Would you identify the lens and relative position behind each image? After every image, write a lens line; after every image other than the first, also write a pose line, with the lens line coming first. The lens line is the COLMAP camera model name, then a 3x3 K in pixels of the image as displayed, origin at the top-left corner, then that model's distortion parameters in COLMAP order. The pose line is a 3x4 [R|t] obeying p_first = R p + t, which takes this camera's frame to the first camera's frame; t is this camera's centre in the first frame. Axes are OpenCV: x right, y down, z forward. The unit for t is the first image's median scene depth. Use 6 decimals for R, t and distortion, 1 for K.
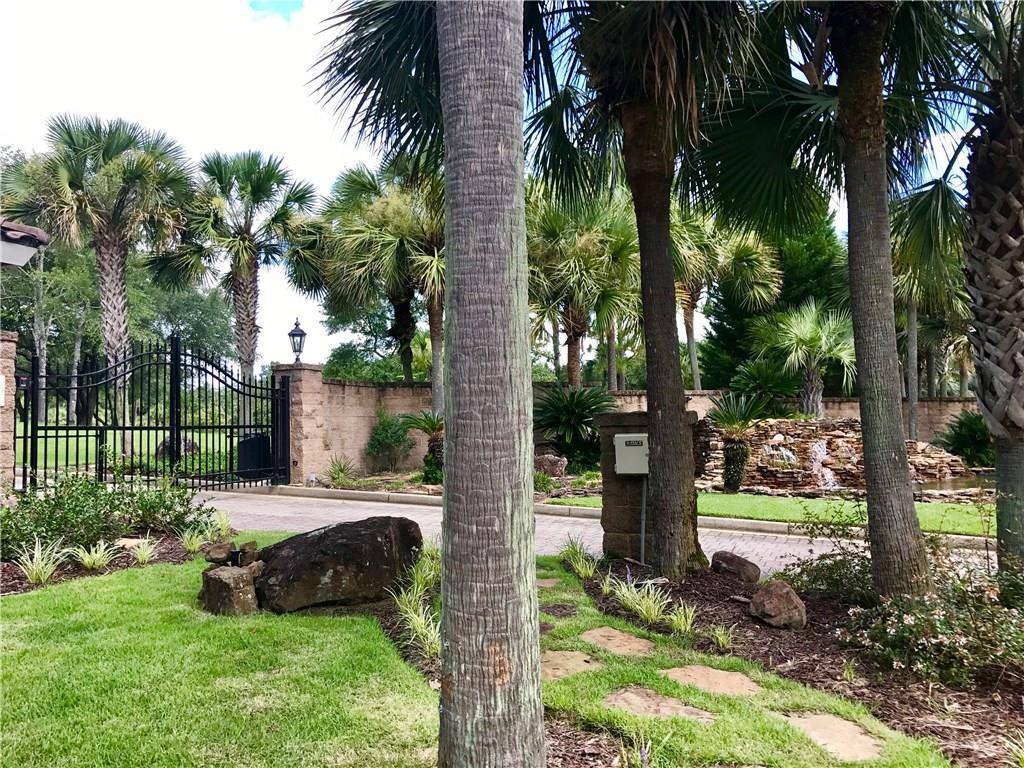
lens RADIAL K [[842.6, 0, 510.2], [0, 842.6, 384.1], [0, 0, 1]] dist [0.010897, -0.016555]
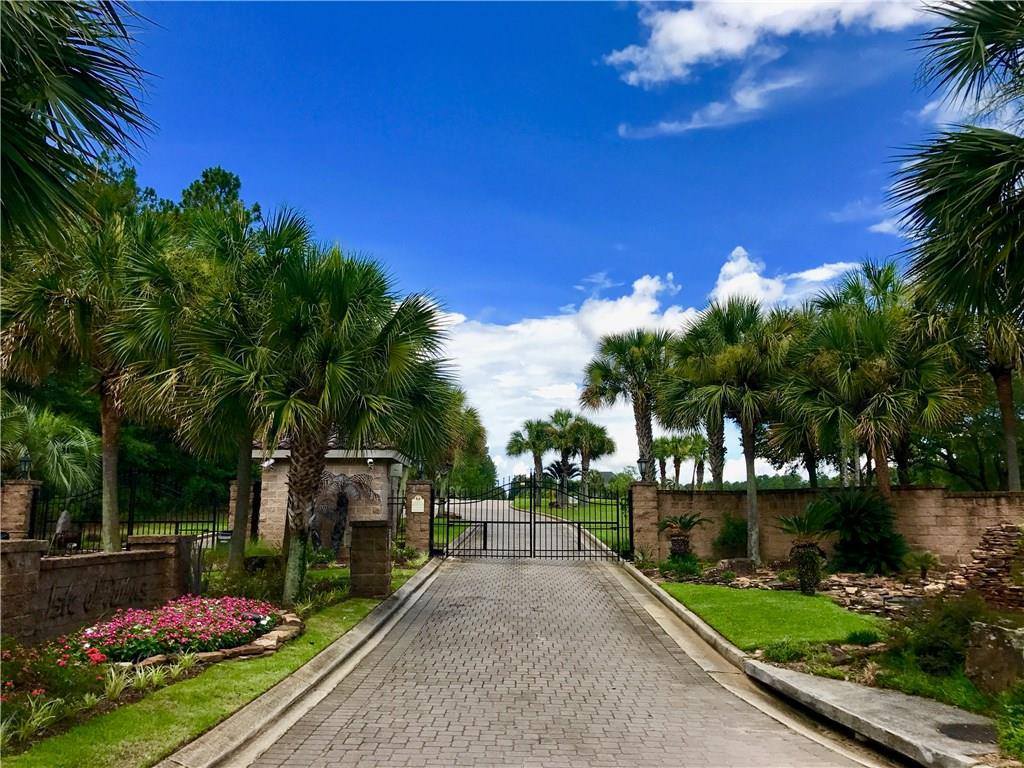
lens RADIAL K [[842.6, 0, 504.8], [0, 842.6, 374.1], [0, 0, 1]] dist [0.010897, -0.016555]
pose [[0.350953, -0.143096, -0.925395, 1.068677], [0.036523, 0.989594, -0.139172, -0.013069], [0.935680, 0.015044, 0.352528, 0.229364]]
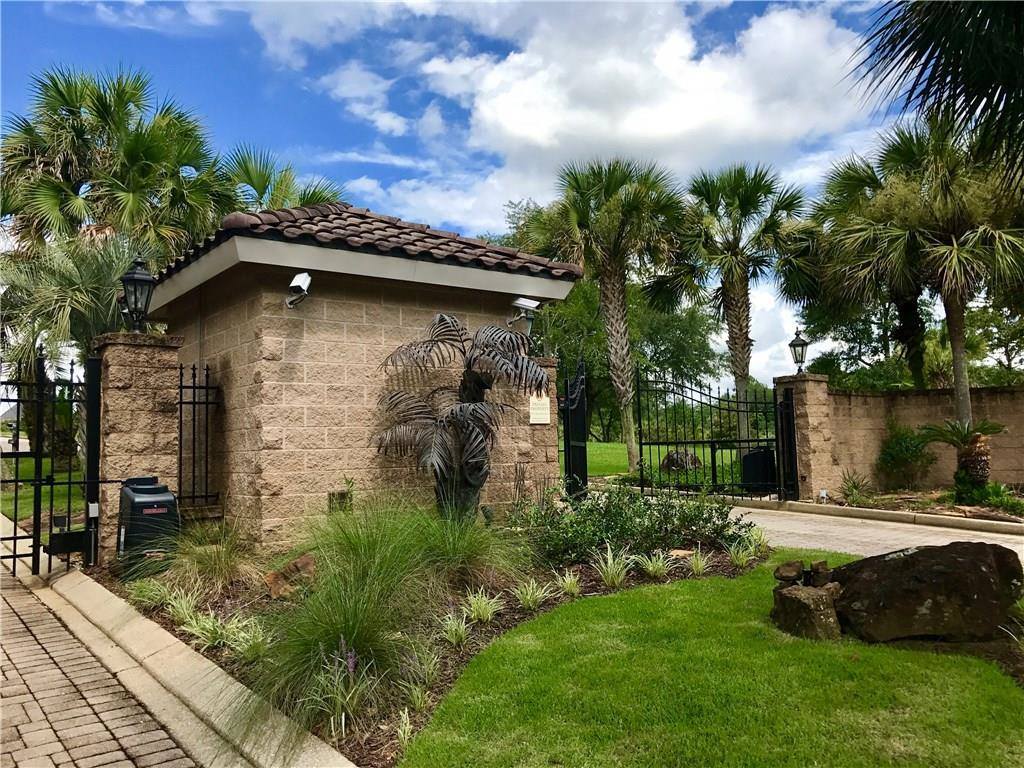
lens RADIAL K [[842.6, 0, 503.0], [0, 842.6, 384.8], [0, 0, 1]] dist [0.010897, -0.016555]
pose [[0.849493, -0.044058, -0.525757, -0.033814], [0.035399, 0.999021, -0.026522, 0.000512], [0.526411, 0.003919, 0.850221, 0.002411]]
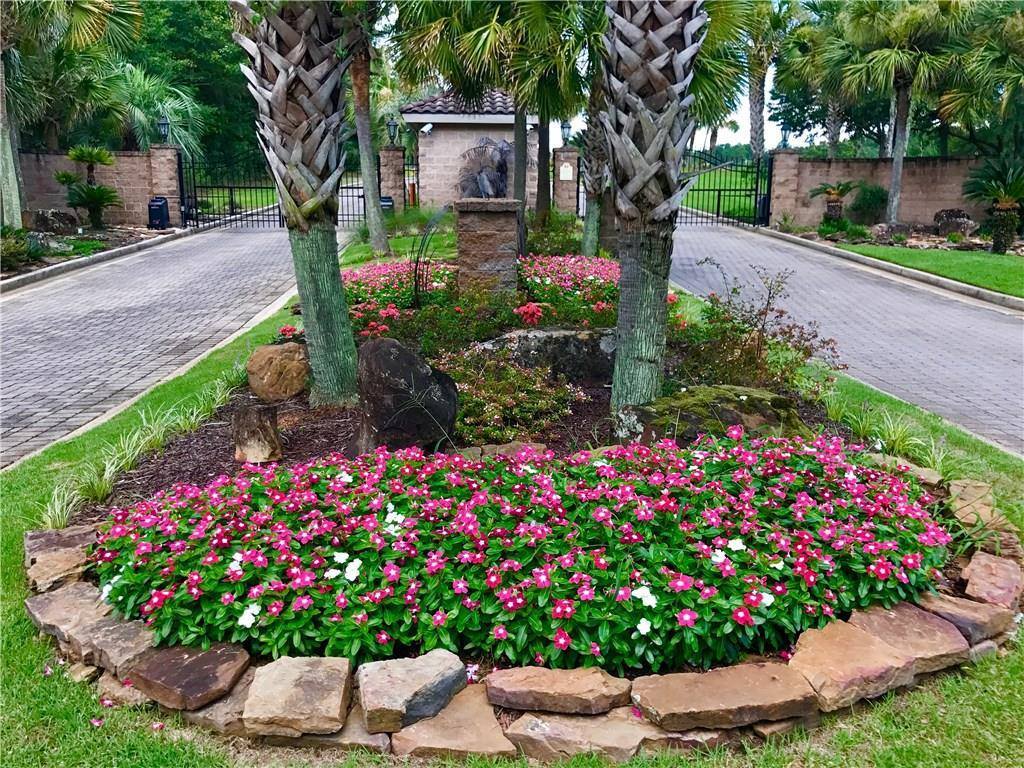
lens RADIAL K [[842.6, 0, 518.3], [0, 842.6, 383.2], [0, 0, 1]] dist [0.010897, -0.016555]
pose [[0.418333, 0.219819, -0.881293, 0.984993], [0.032828, 0.965980, 0.256525, -0.021928], [0.907700, -0.136244, 0.396885, -0.112248]]
